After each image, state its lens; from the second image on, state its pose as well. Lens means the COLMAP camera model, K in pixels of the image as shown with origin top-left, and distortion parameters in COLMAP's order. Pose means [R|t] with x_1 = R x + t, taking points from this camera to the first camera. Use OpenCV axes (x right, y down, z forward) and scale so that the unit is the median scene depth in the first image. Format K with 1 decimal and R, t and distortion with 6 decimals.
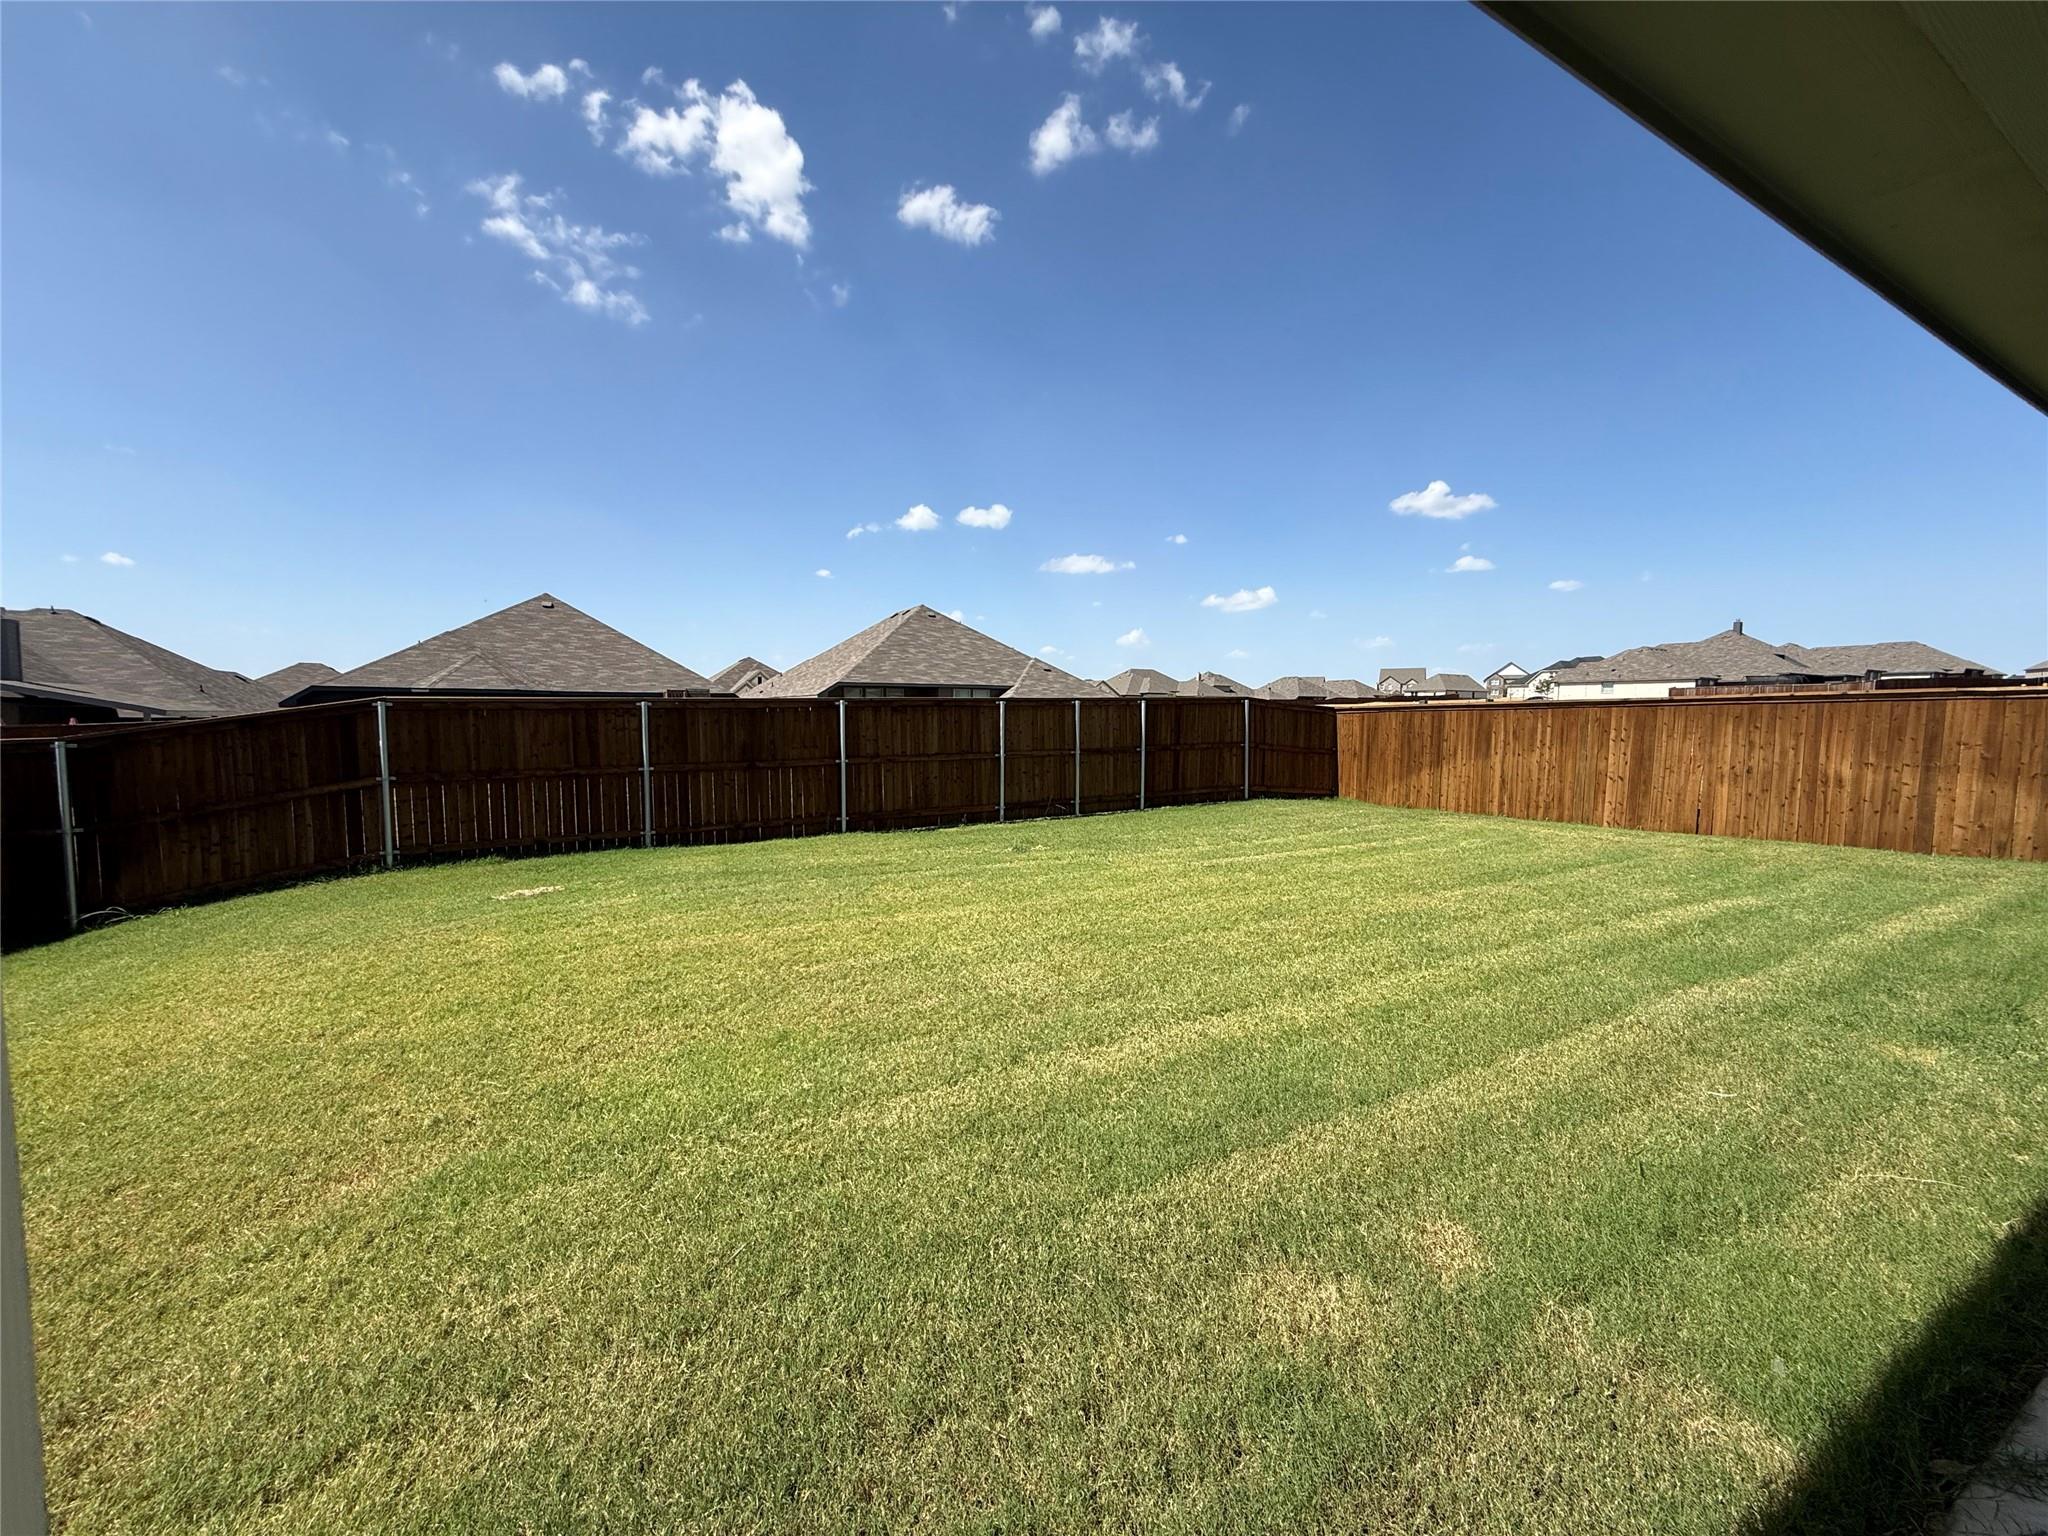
lens RADIAL K [[813.9, 0, 1023.4], [0, 813.9, 757.8], [0, 0, 1]] dist [-0.000782, 0.000019]
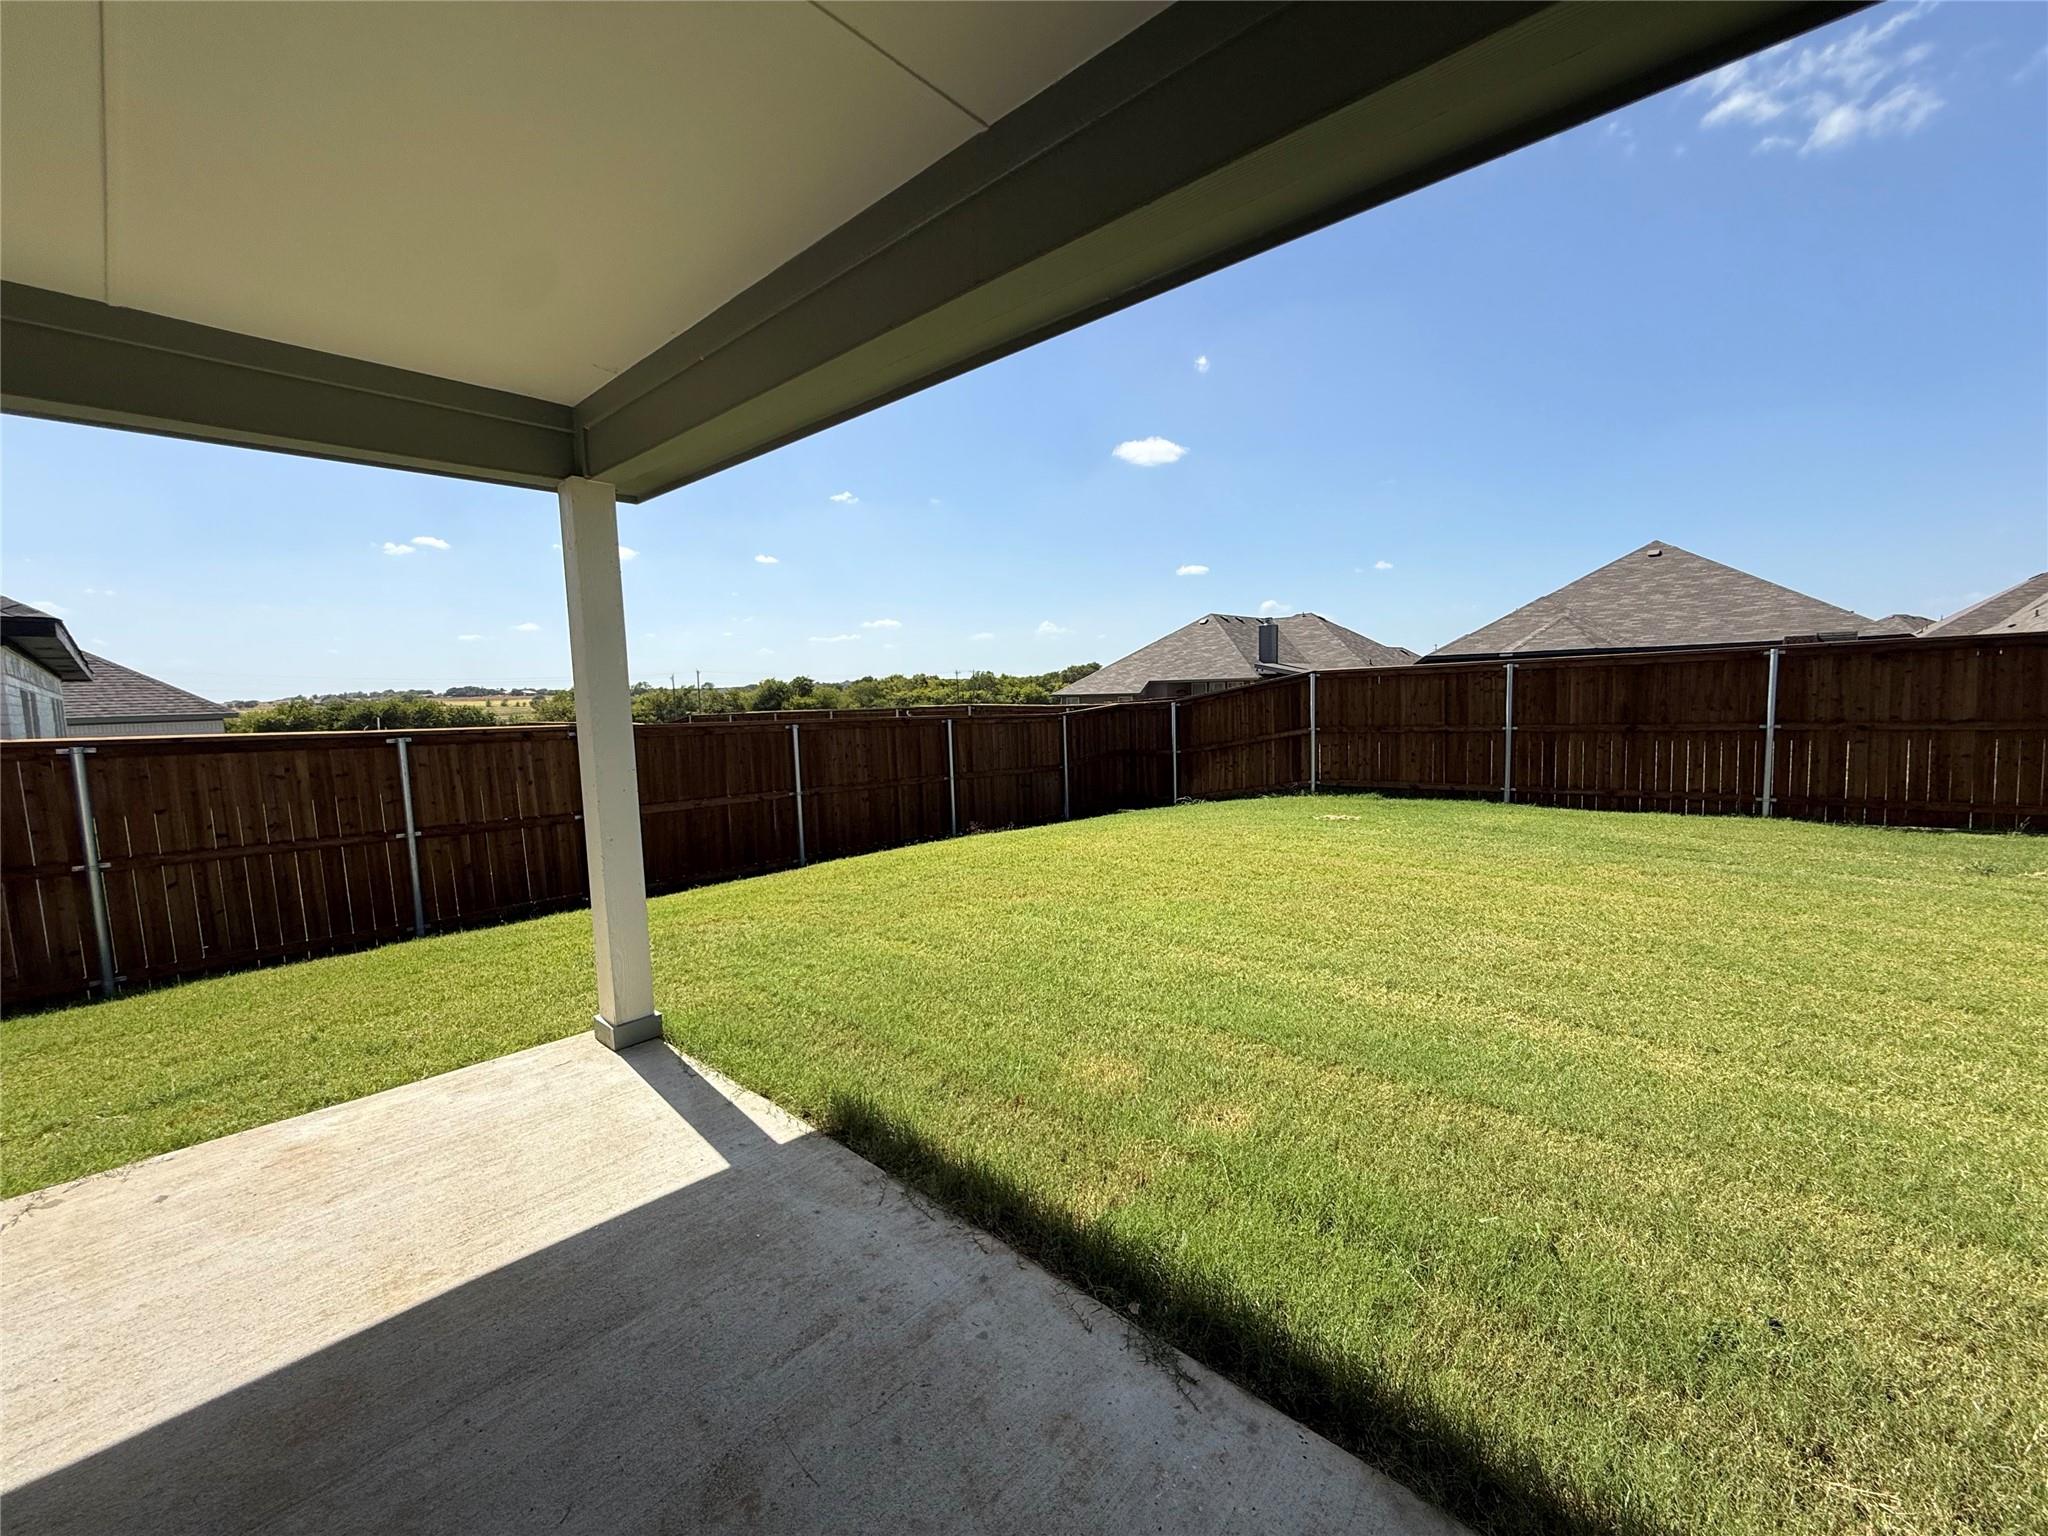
lens RADIAL K [[816.1, 0, 1016.7], [0, 816.1, 769.3], [0, 0, 1]] dist [-0.000351, 0.000237]
pose [[0.303432, 0.077293, -0.949713, 0.318958], [-0.016032, 0.996978, 0.076018, -0.003135], [0.952718, -0.007840, 0.303754, 0.069795]]
